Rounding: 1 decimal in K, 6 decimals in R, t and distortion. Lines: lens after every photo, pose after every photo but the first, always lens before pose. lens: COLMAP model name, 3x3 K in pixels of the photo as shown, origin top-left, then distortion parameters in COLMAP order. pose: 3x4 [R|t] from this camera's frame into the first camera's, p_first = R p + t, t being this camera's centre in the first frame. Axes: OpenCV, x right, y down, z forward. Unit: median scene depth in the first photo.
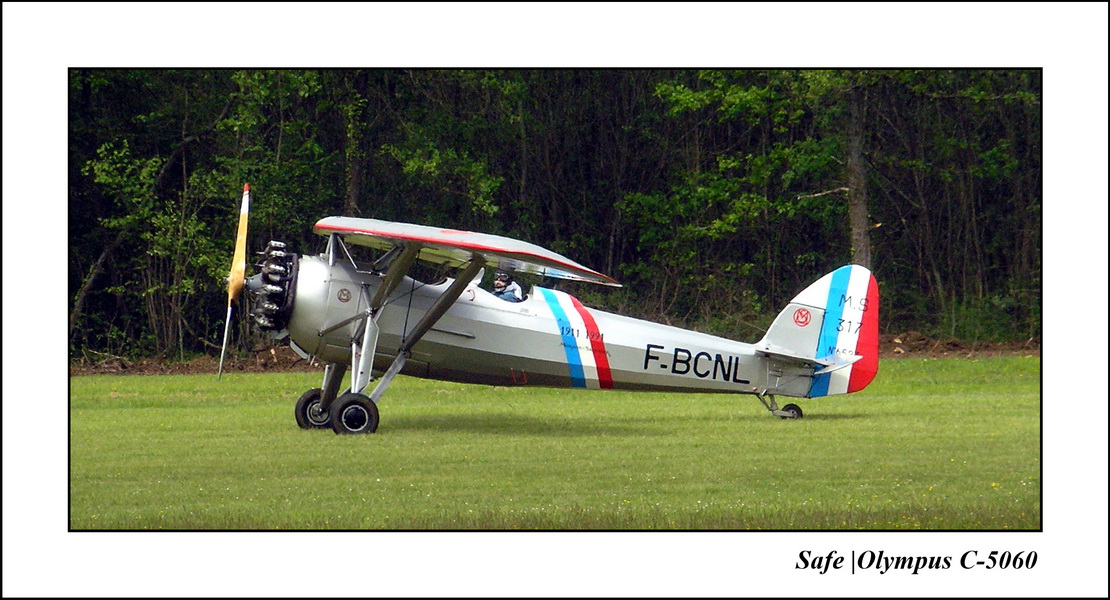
lens RADIAL K [[670.4, 0, 559.4], [0, 670.4, 303.6], [0, 0, 1]] dist [-0.001617, -0.003916]
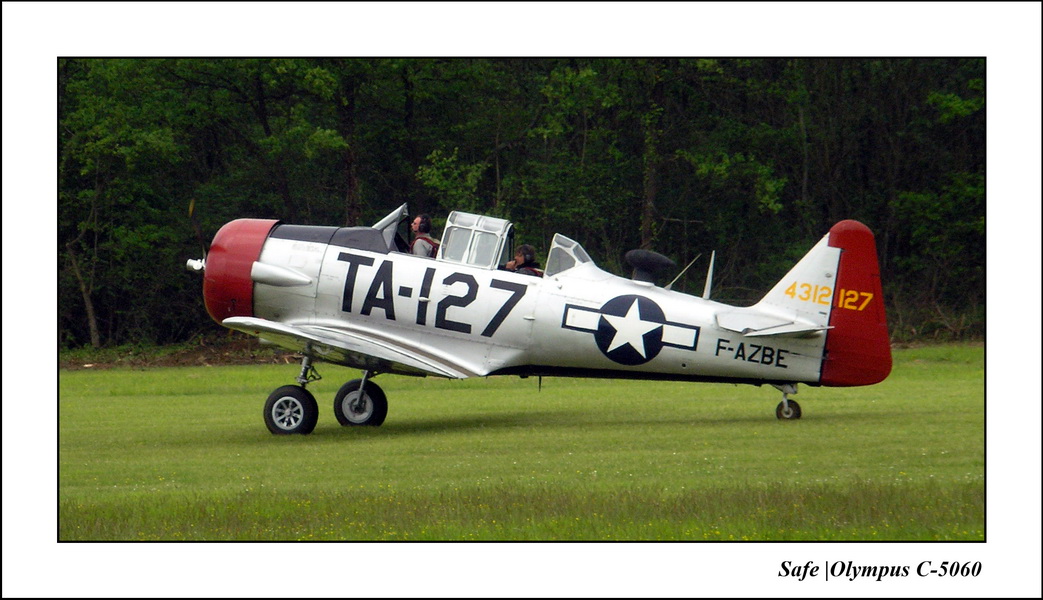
lens RADIAL K [[706.2, 0, 522.3], [0, 706.2, 293.6], [0, 0, 1]] dist [-0.000453, 0.000098]
pose [[0.999890, -0.004034, -0.014289, -0.503378], [0.003925, 0.999963, -0.007645, 0.007418], [0.014319, 0.007588, 0.999869, -0.164348]]
